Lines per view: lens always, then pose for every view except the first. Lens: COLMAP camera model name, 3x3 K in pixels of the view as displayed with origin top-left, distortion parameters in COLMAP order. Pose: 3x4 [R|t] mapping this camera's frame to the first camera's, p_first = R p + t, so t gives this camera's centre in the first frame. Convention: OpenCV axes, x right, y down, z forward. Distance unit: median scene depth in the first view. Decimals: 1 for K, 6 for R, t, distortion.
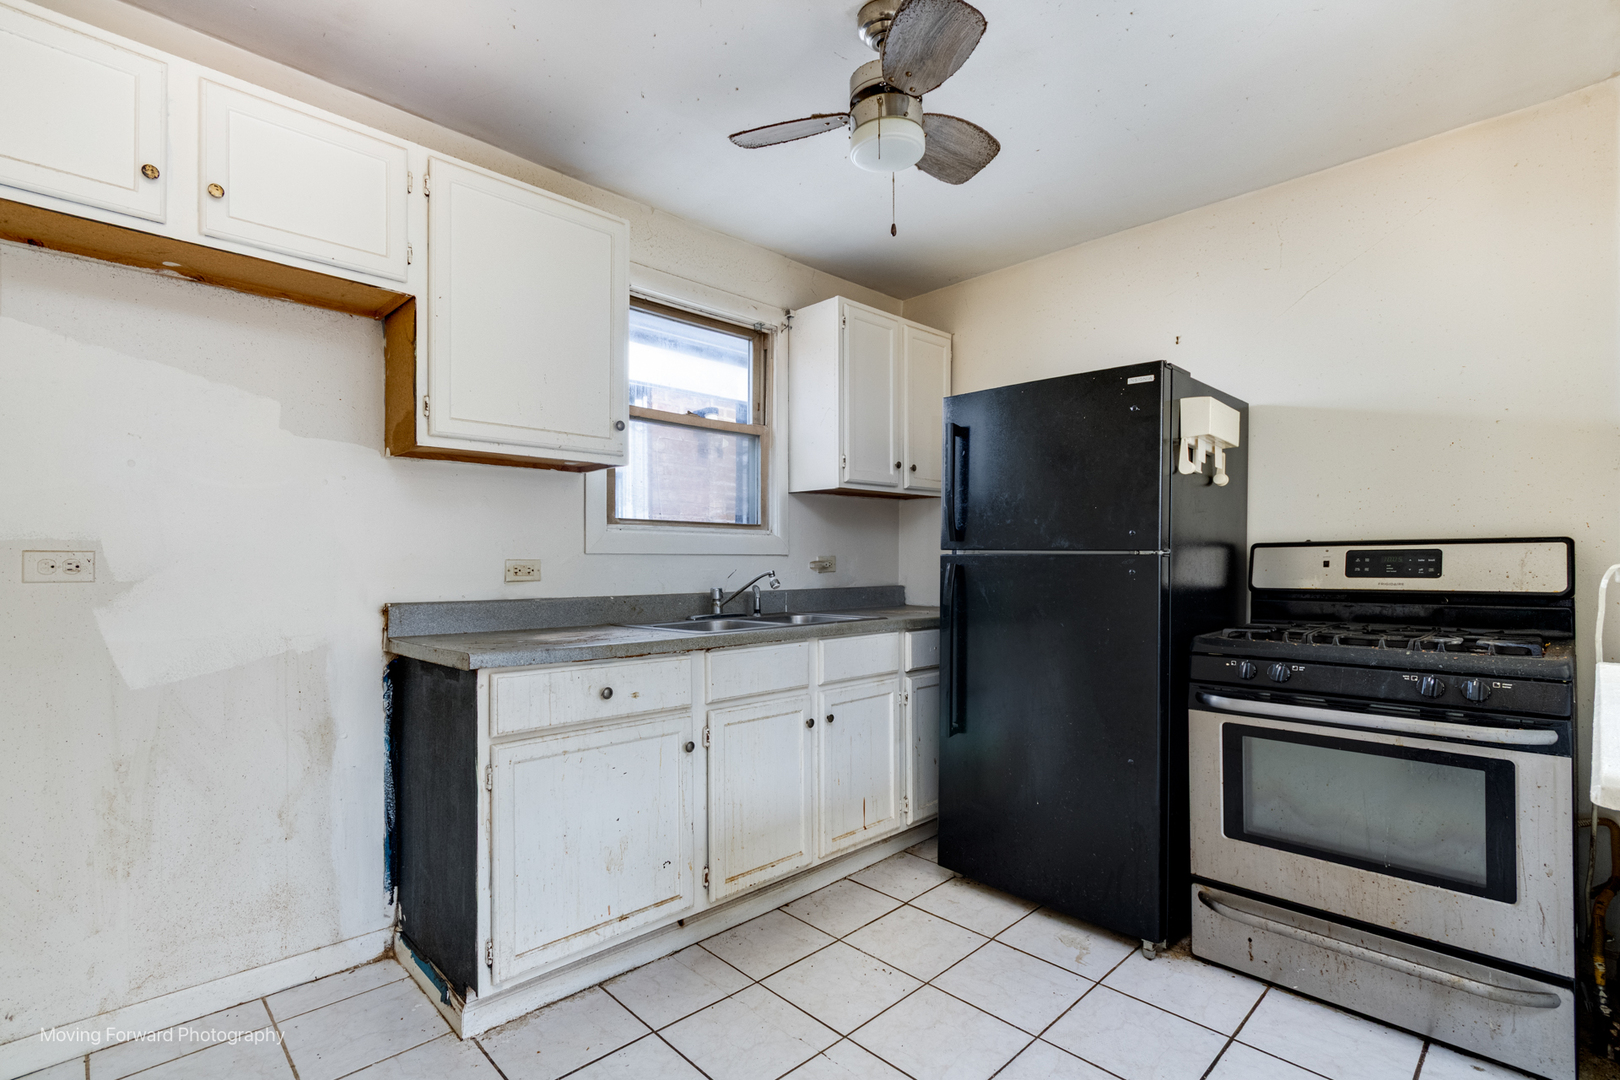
lens RADIAL K [[759.2, 0, 801.8], [0, 759.2, 553.1], [0, 0, 1]] dist [0.009216, -0.000268]
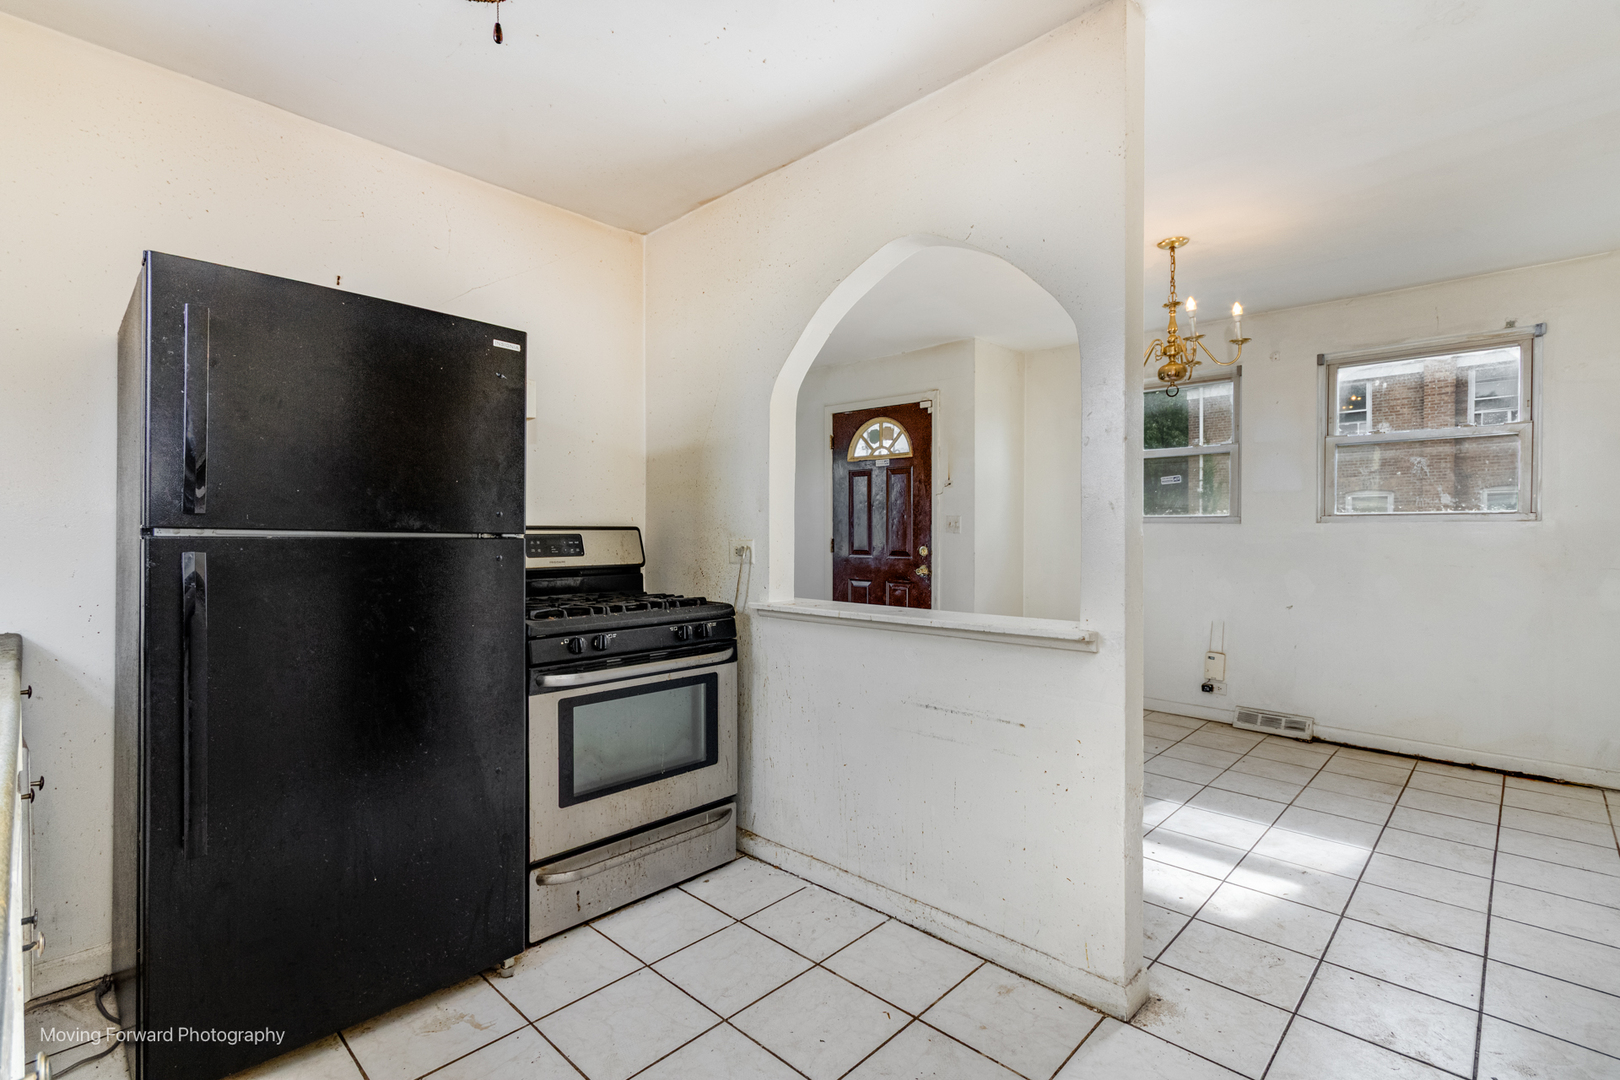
lens RADIAL K [[759.2, 0, 810.1], [0, 759.2, 538.3], [0, 0, 1]] dist [0.009216, -0.000268]
pose [[-0.040546, 0.000421, 0.999178, -0.487094], [-0.006373, 0.999979, -0.000680, 0.000620], [-0.999157, -0.006395, -0.040542, 0.686680]]
